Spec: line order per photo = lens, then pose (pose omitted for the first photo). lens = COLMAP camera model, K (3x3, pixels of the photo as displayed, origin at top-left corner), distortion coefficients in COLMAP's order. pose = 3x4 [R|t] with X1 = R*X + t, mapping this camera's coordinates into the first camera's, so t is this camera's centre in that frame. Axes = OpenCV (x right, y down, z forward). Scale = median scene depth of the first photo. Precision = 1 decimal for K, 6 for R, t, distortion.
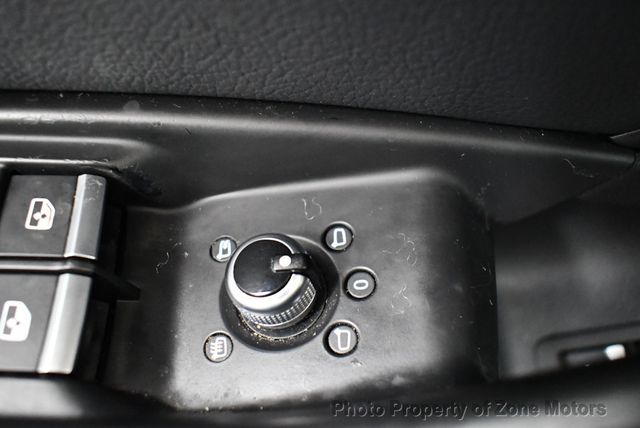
lens RADIAL K [[644.7, 0, 318.8], [0, 644.7, 211.7], [0, 0, 1]] dist [-0.098254, 0.000000]
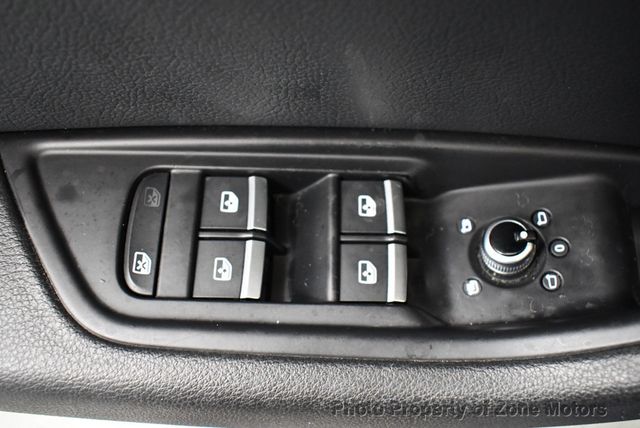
lens RADIAL K [[644.7, 0, 320.6], [0, 644.7, 216.7], [0, 0, 1]] dist [-0.098254, 0.000000]
pose [[0.999410, -0.001743, -0.034307, -0.485103], [0.004602, 0.996501, 0.083451, -0.102731], [0.034042, -0.083560, 0.995921, -0.613860]]
